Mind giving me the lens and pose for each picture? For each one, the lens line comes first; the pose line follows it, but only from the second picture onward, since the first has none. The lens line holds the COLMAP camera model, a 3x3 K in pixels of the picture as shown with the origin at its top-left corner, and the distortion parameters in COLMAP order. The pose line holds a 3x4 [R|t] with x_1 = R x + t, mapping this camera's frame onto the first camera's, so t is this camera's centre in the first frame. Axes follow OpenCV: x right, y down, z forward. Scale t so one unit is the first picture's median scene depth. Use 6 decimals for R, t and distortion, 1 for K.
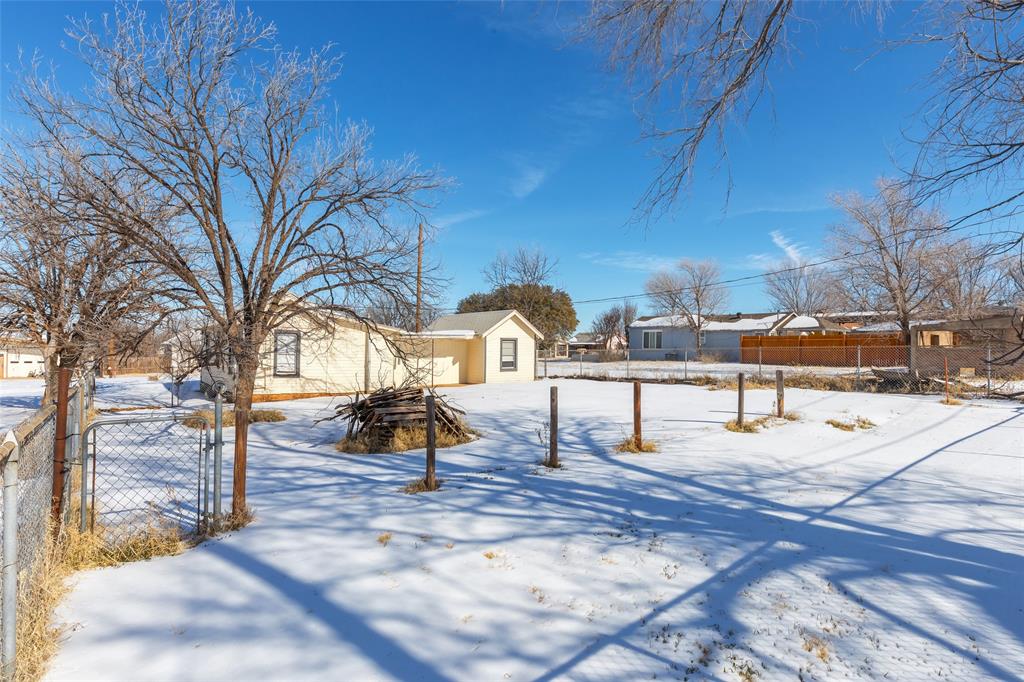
lens RADIAL K [[543.1, 0, 511.9], [0, 543.1, 341.8], [0, 0, 1]] dist [0.005585, 0.000085]
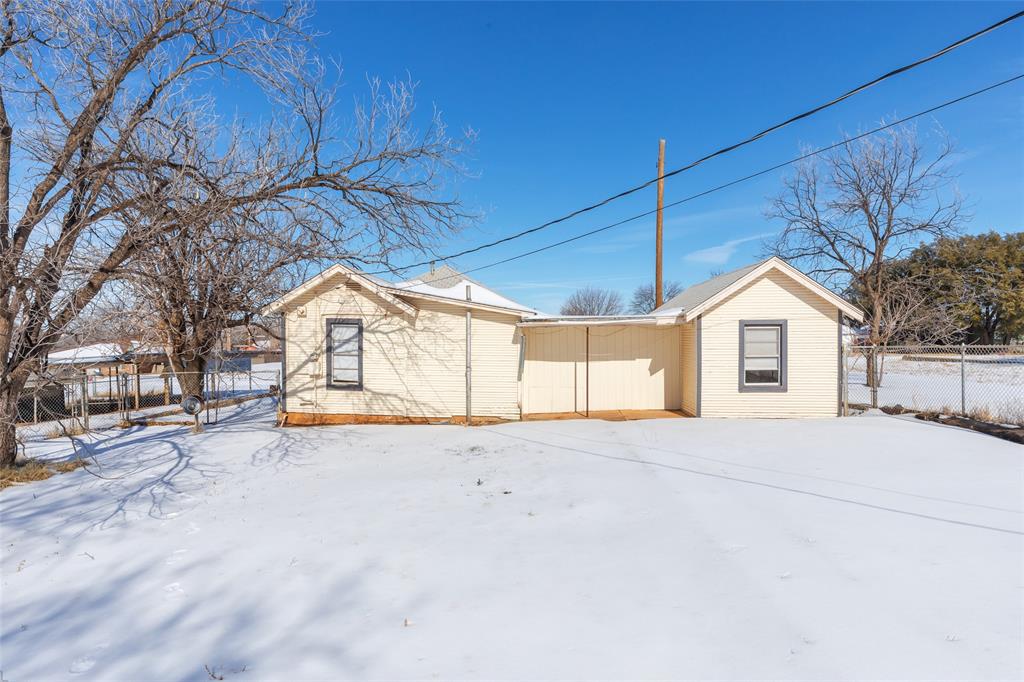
lens RADIAL K [[543.1, 0, 512.3], [0, 543.1, 342.1], [0, 0, 1]] dist [0.005585, 0.000085]
pose [[0.739751, -0.007341, -0.672841, 0.149539], [0.019139, 0.999765, 0.010134, 0.003363], [0.672609, -0.020374, 0.739718, 0.521542]]
